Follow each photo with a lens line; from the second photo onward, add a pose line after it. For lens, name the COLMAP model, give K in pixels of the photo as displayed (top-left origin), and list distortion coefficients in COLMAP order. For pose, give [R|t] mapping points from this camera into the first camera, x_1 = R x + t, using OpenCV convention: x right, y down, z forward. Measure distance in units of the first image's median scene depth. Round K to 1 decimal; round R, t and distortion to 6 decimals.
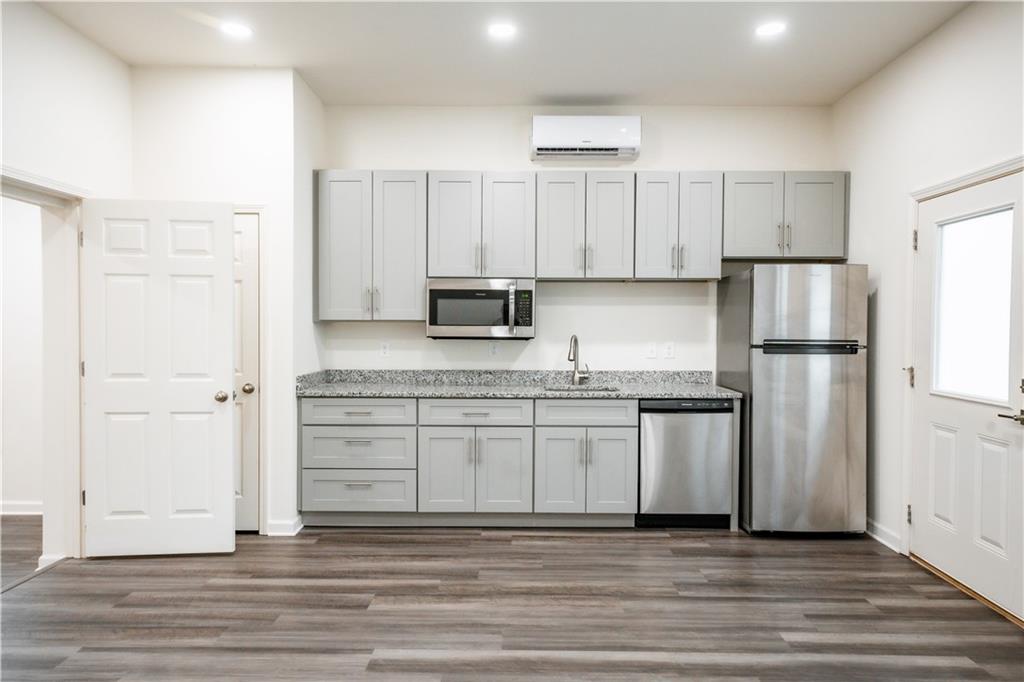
lens RADIAL K [[629.8, 0, 512.5], [0, 629.8, 339.6], [0, 0, 1]] dist [0.022442, -0.003218]
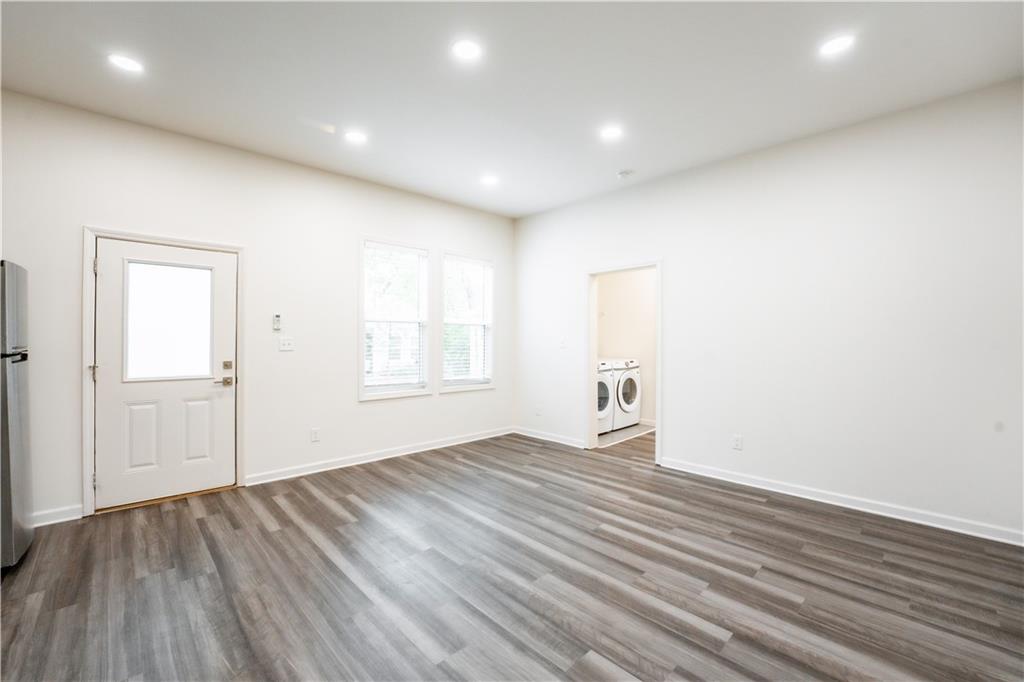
lens RADIAL K [[421.8, 0, 506.8], [0, 421.8, 338.6], [0, 0, 1]] dist [-0.022217, 0.001107]
pose [[-0.691365, -0.008631, 0.722454, -0.502128], [0.009278, 0.999740, 0.020823, -0.017951], [-0.722446, 0.021100, -0.691105, 0.902770]]
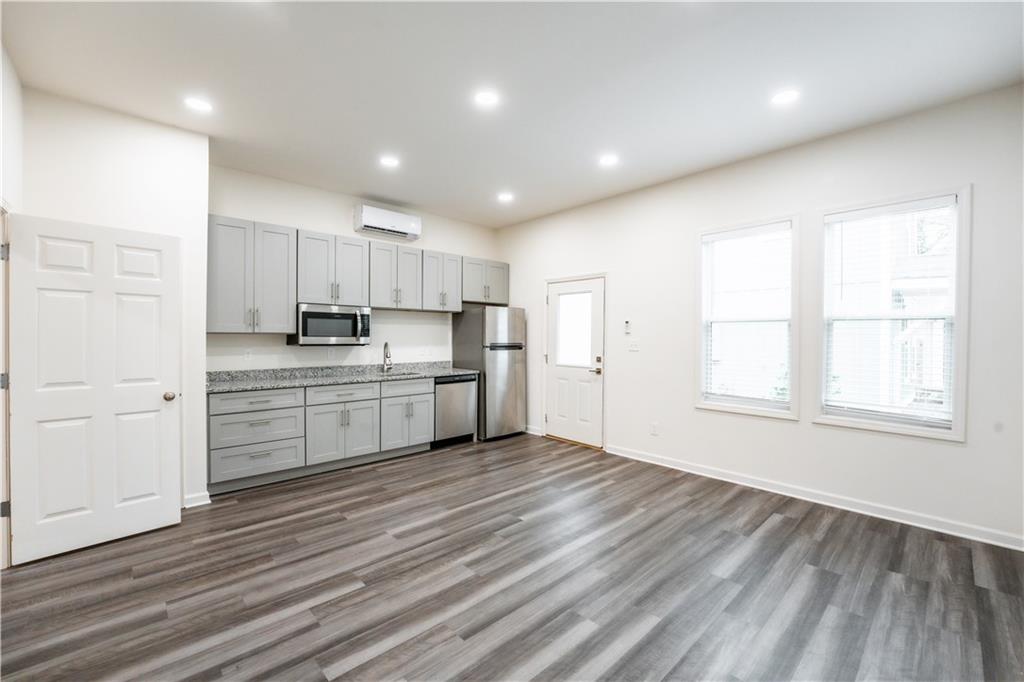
lens RADIAL K [[421.8, 0, 509.5], [0, 421.8, 341.0], [0, 0, 1]] dist [-0.022217, 0.001107]
pose [[0.723162, -0.008713, 0.690623, -0.493348], [0.014399, 0.999893, -0.002463, -0.003510], [-0.690528, 0.011725, 0.723211, -0.019103]]
